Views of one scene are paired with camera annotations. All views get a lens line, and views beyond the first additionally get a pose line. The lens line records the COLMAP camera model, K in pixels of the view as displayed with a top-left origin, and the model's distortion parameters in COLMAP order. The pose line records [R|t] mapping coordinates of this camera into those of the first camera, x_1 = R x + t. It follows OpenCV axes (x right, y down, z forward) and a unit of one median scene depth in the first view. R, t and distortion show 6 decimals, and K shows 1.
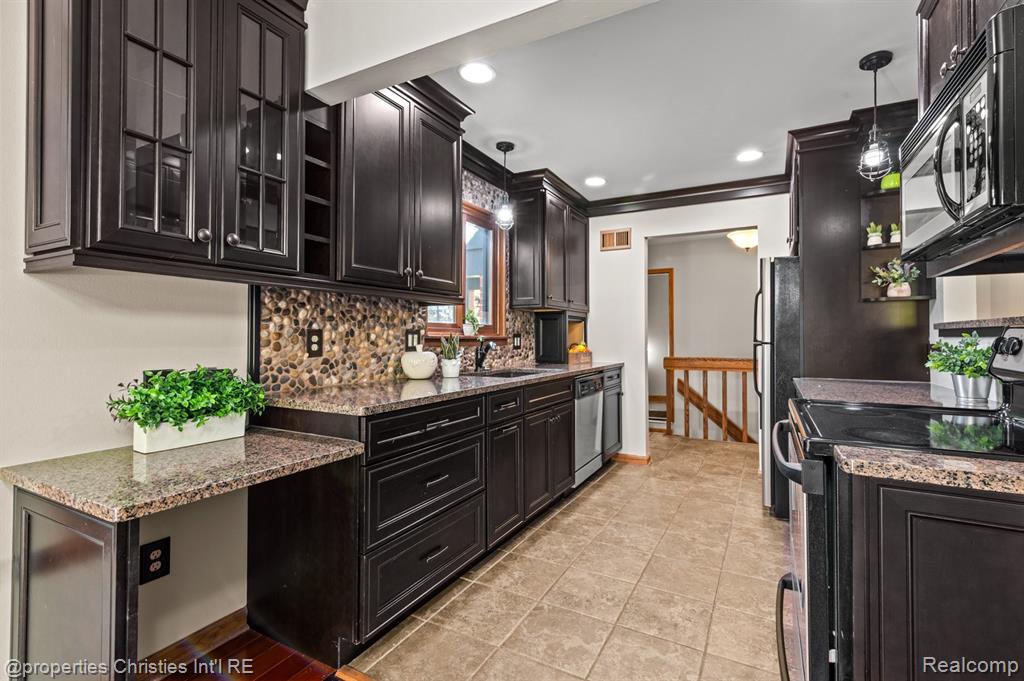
lens RADIAL K [[461.6, 0, 525.1], [0, 461.6, 331.0], [0, 0, 1]] dist [0.000123, -0.000410]
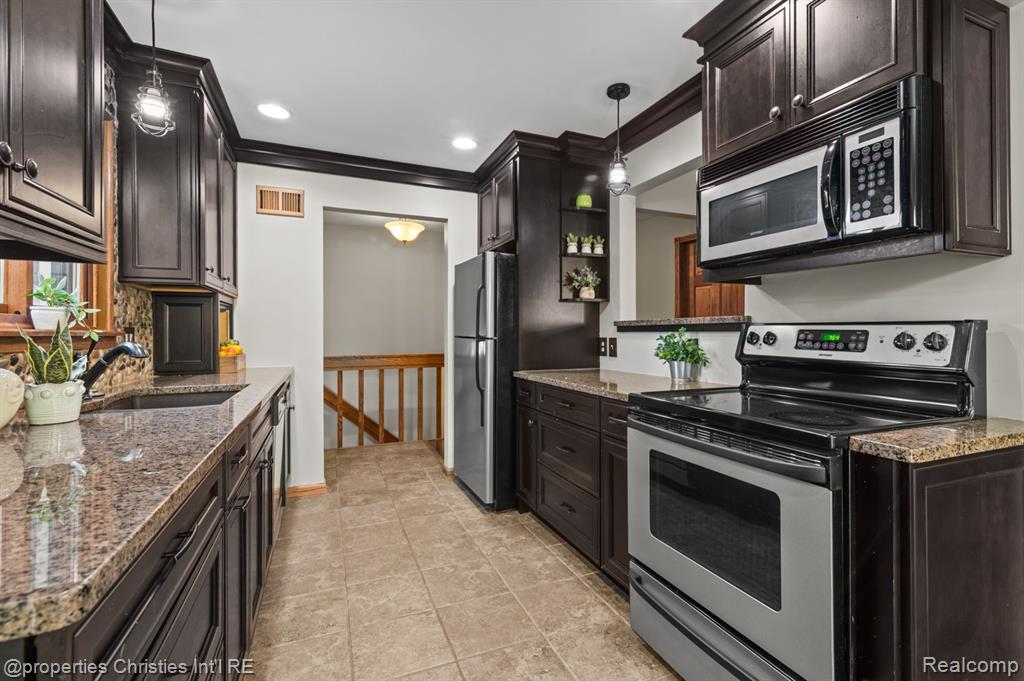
lens RADIAL K [[461.6, 0, 525.1], [0, 461.6, 331.0], [0, 0, 1]] dist [0.000123, -0.000410]
pose [[0.623245, 0.001276, 0.782025, -0.193004], [-0.007640, 0.999961, 0.004457, 0.005246], [-0.781989, -0.008752, 0.623231, 0.312621]]
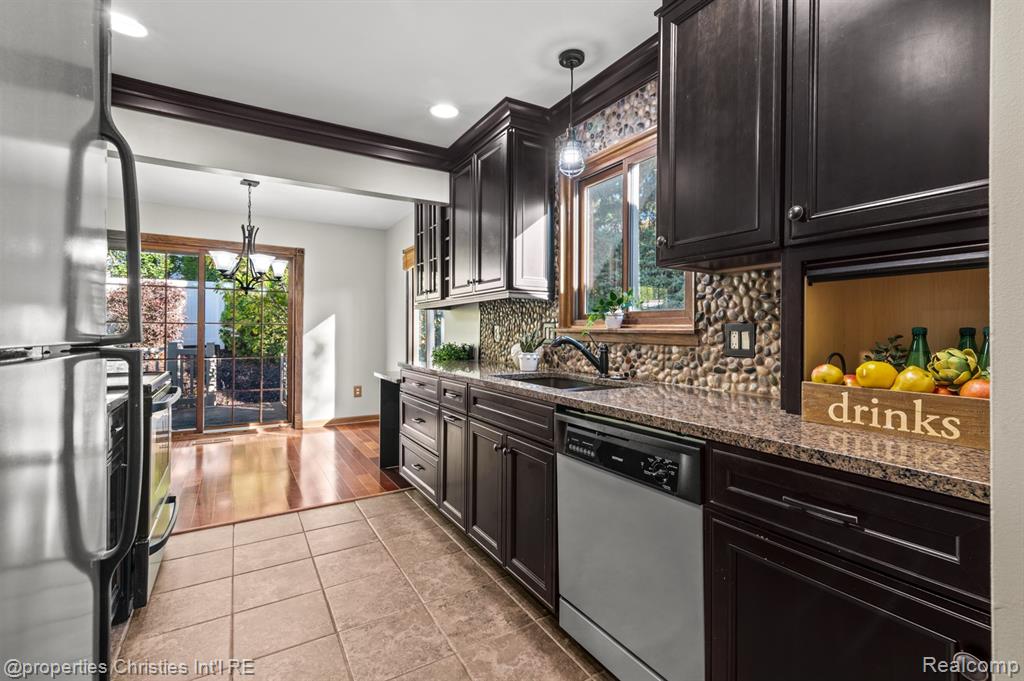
lens RADIAL K [[461.6, 0, 525.1], [0, 461.6, 331.0], [0, 0, 1]] dist [0.000123, -0.000410]
pose [[-0.505309, -0.005501, -0.862921, 0.590942], [0.004376, 0.999950, -0.008936, 0.020699], [0.862927, -0.008291, -0.505260, 1.276838]]
